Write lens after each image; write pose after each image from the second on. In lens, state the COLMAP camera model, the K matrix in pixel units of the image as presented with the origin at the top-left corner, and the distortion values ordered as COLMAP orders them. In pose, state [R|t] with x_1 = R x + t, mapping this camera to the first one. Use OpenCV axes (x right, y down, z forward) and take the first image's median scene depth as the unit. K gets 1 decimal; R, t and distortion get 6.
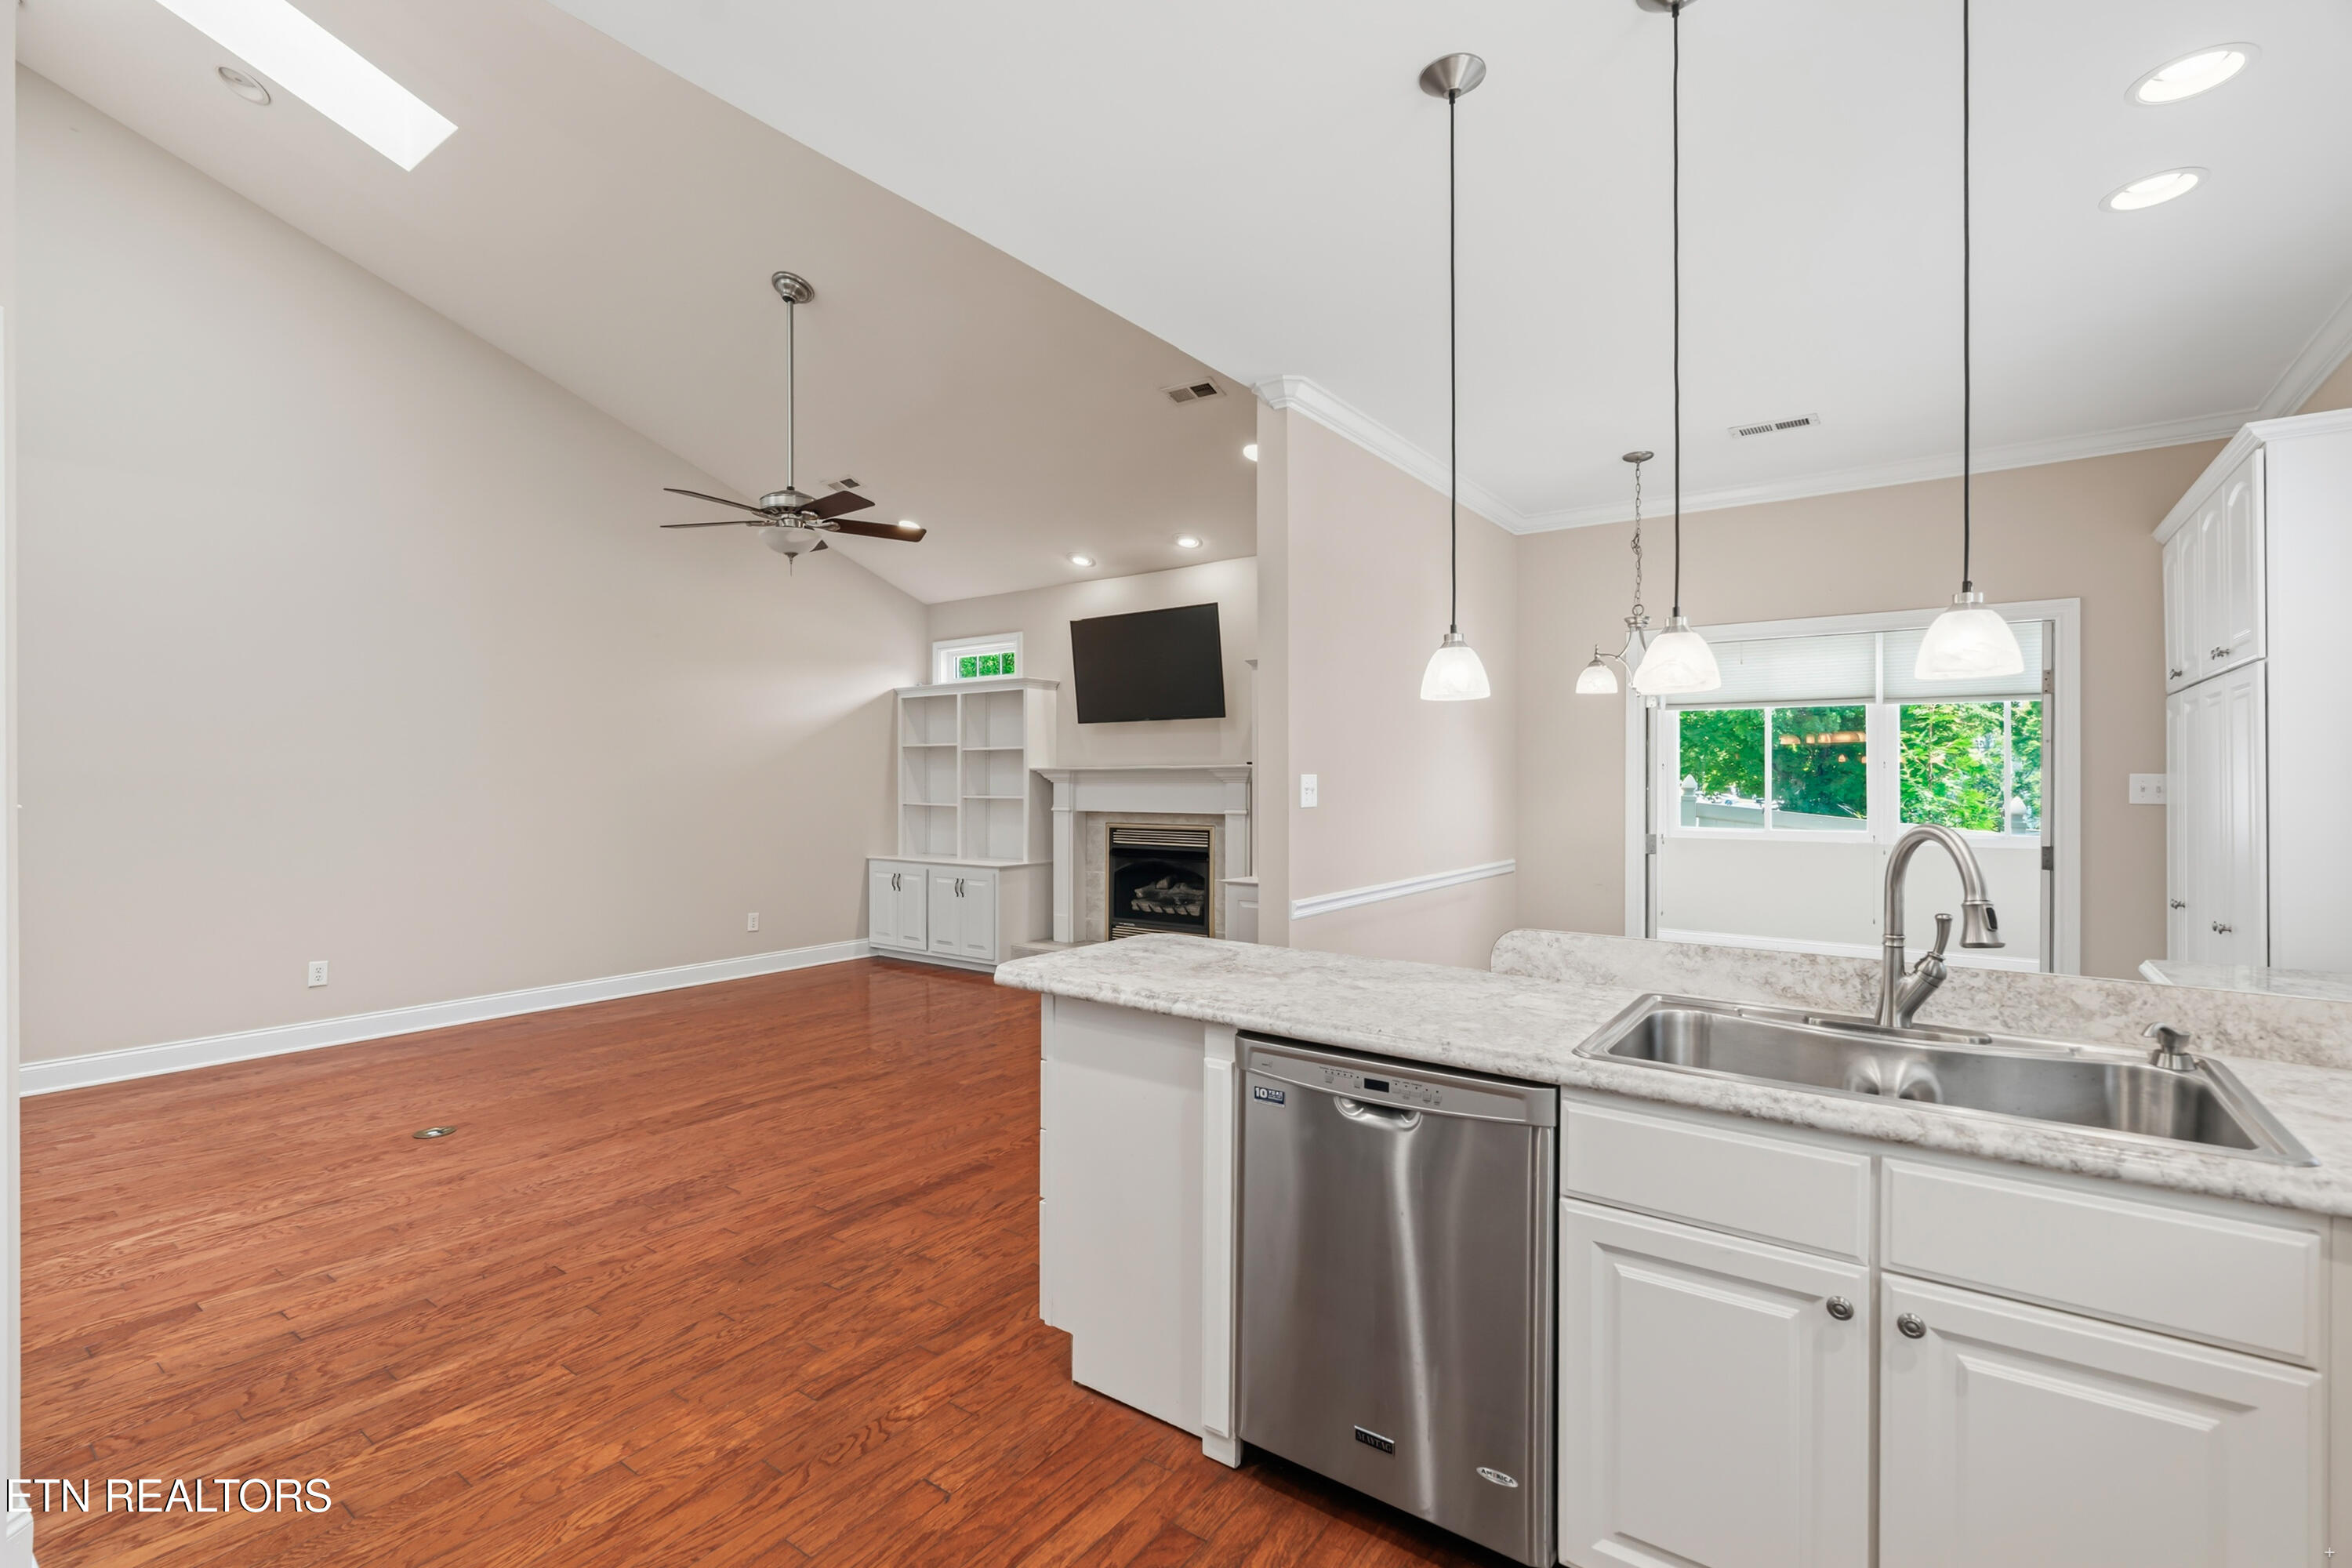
lens RADIAL K [[1066.4, 0, 1190.8], [0, 1066.4, 793.0], [0, 0, 1]] dist [-0.004869, 0.004298]
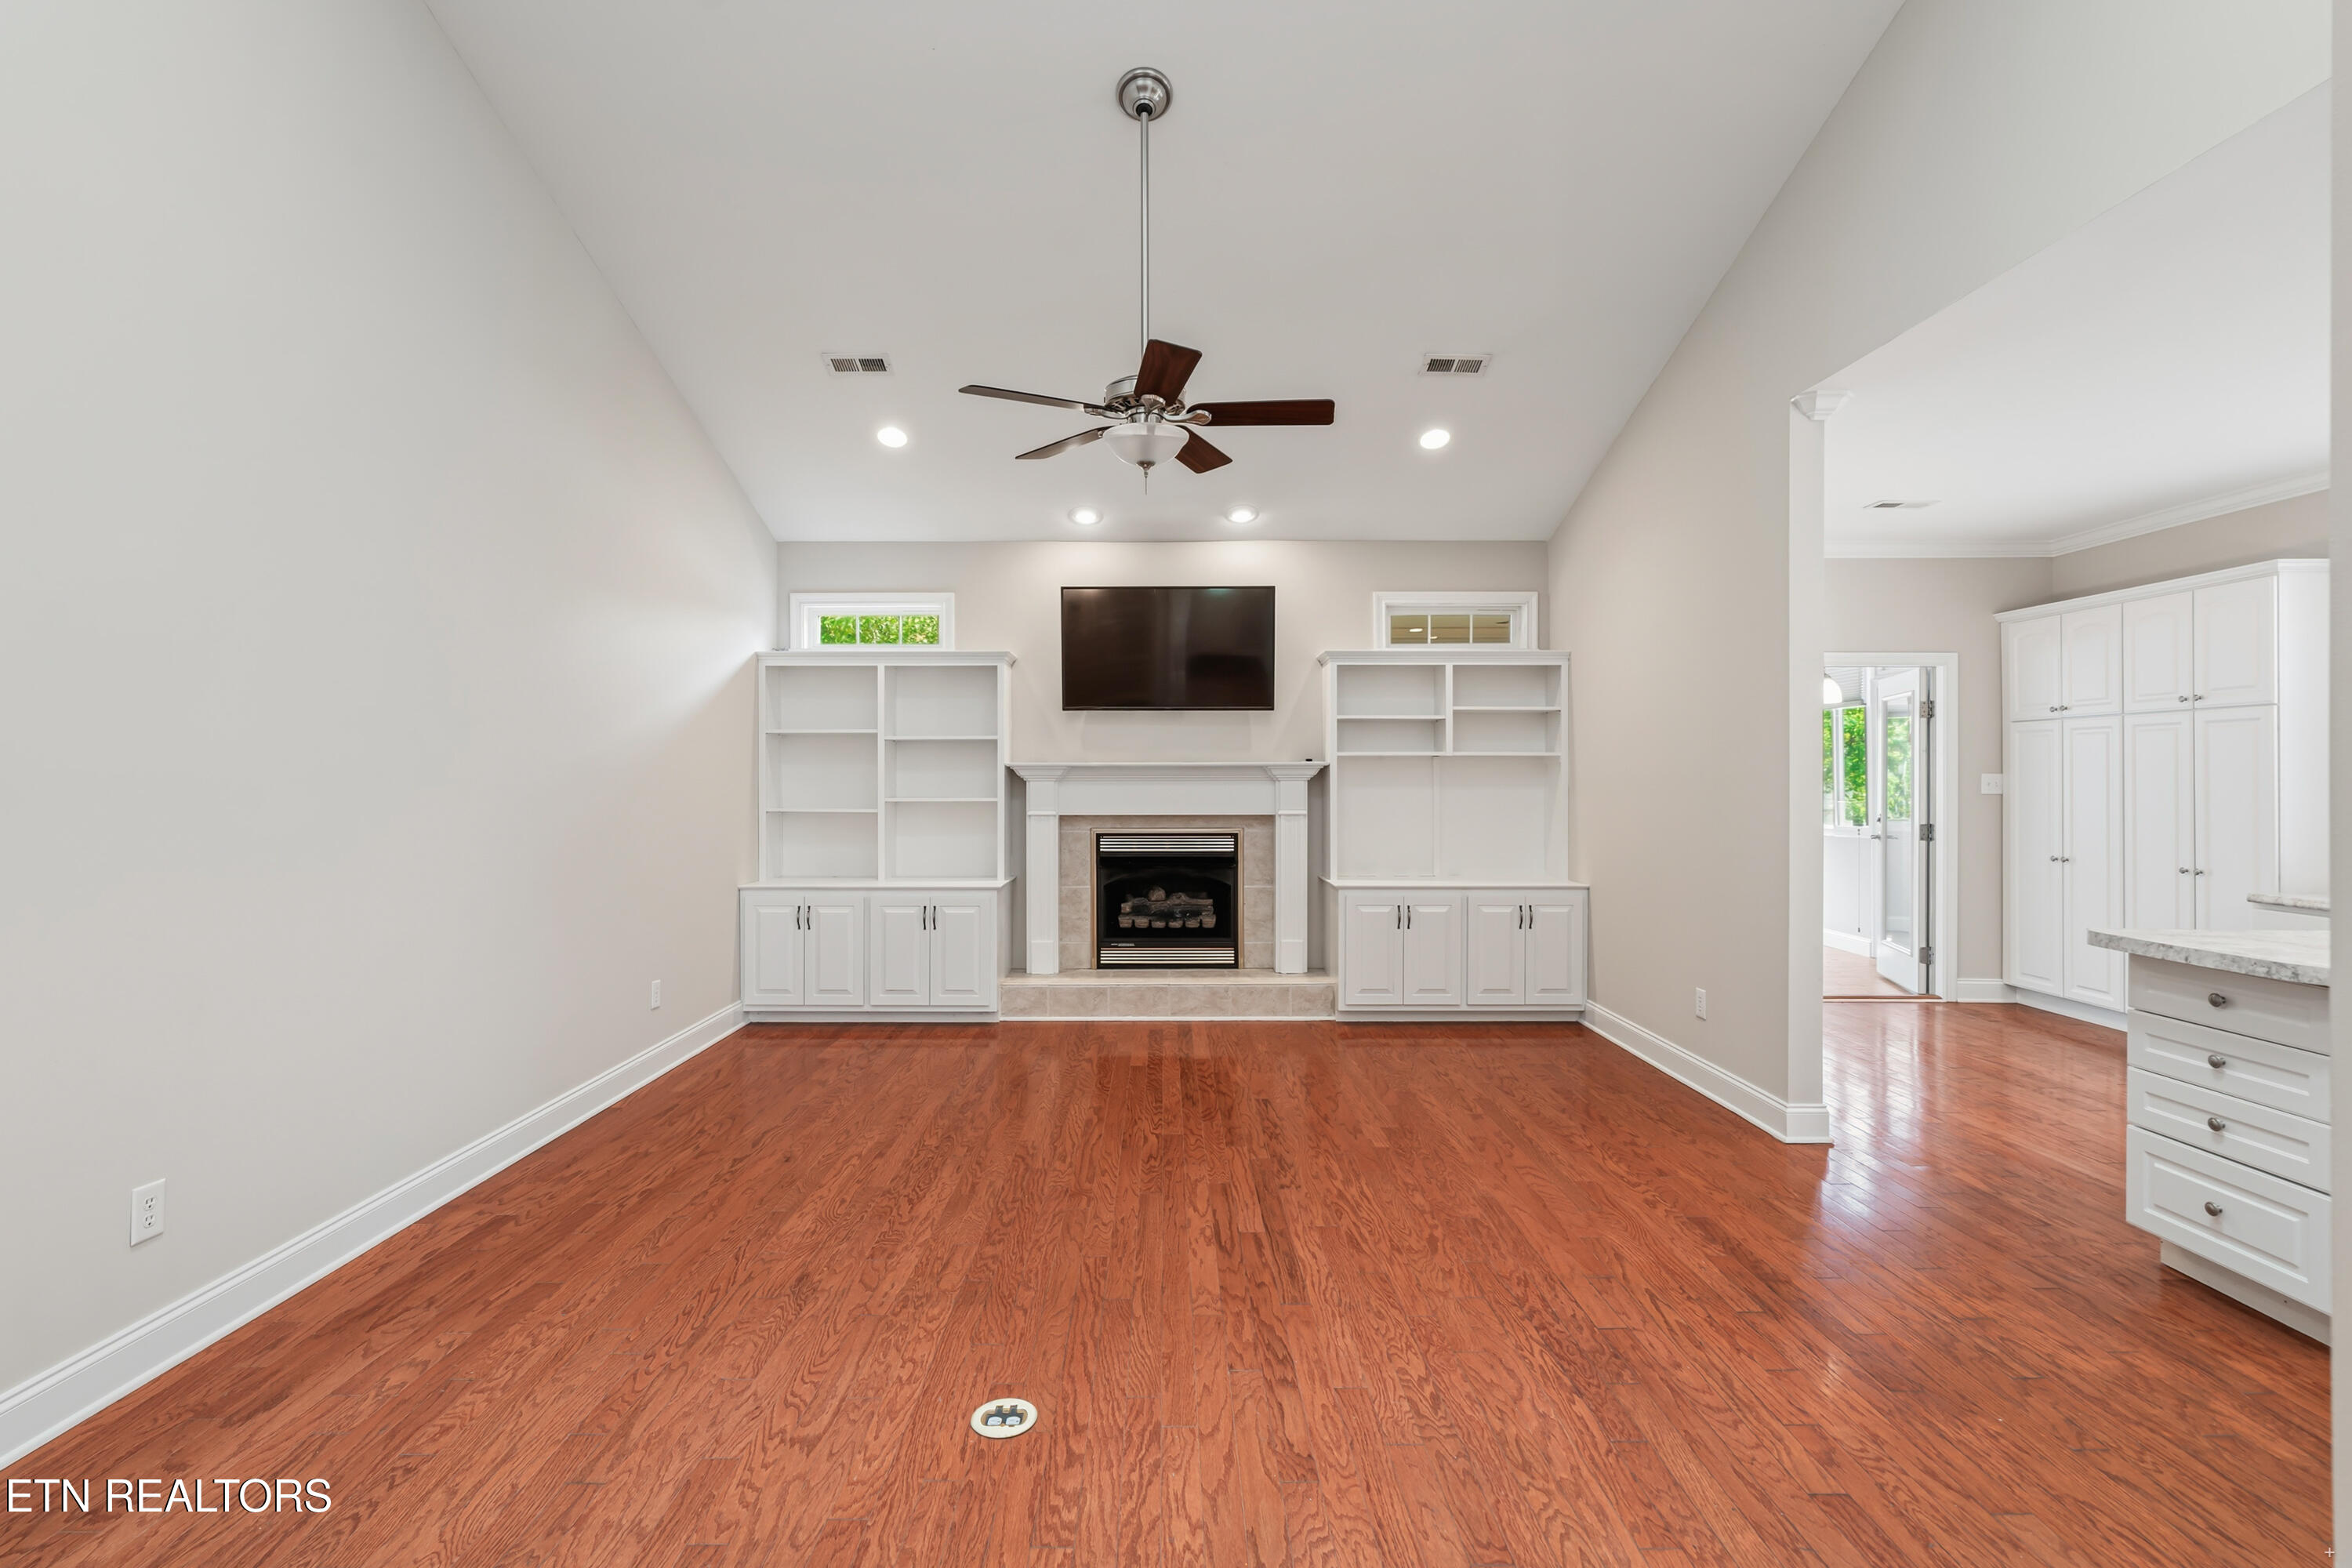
lens RADIAL K [[1066.4, 0, 1191.1], [0, 1066.4, 767.5], [0, 0, 1]] dist [-0.004869, 0.004298]
pose [[0.801914, 0.007305, 0.597395, -0.943199], [0.006676, 0.999753, -0.021187, -0.002953], [-0.597403, 0.020978, 0.801667, 0.488482]]
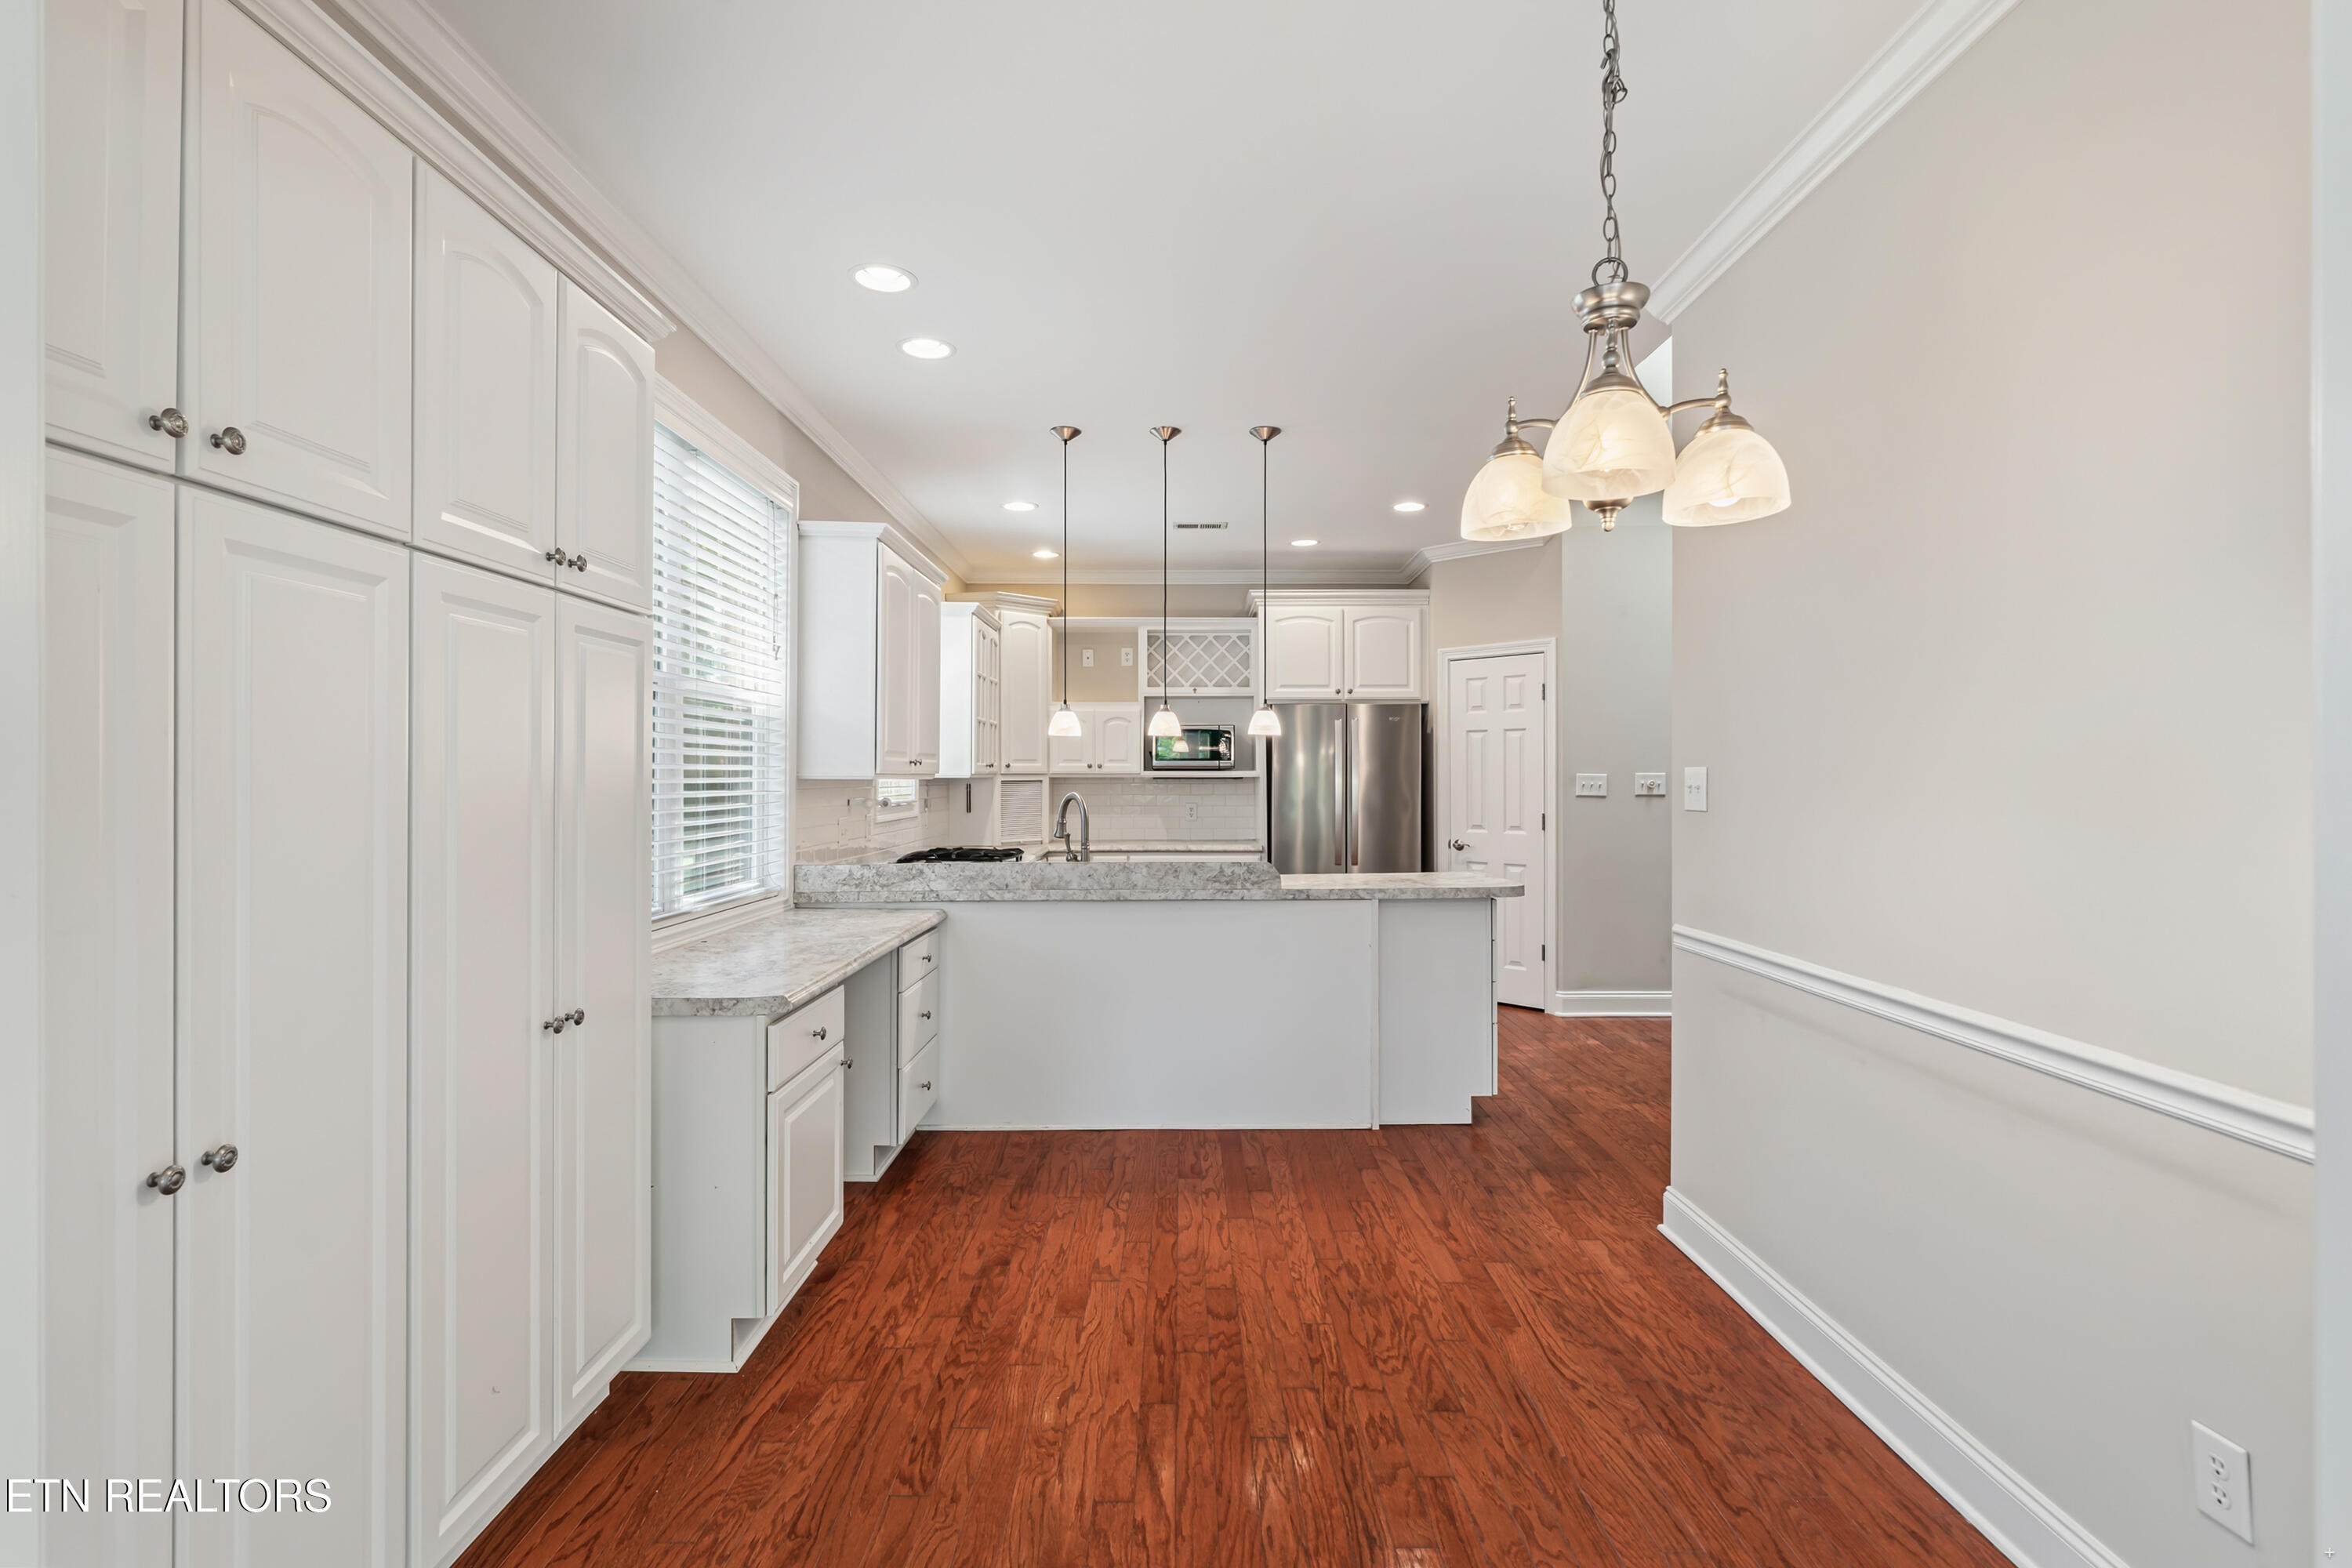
lens RADIAL K [[1130.6, 0, 1160.6], [0, 1130.6, 774.9], [0, 0, 1]] dist [0.001723, 0.000055]
pose [[-0.812454, -0.001874, -0.583022, 0.849295], [-0.008389, 0.999929, 0.008476, -0.011227], [0.582965, 0.011777, -0.812412, 1.356802]]
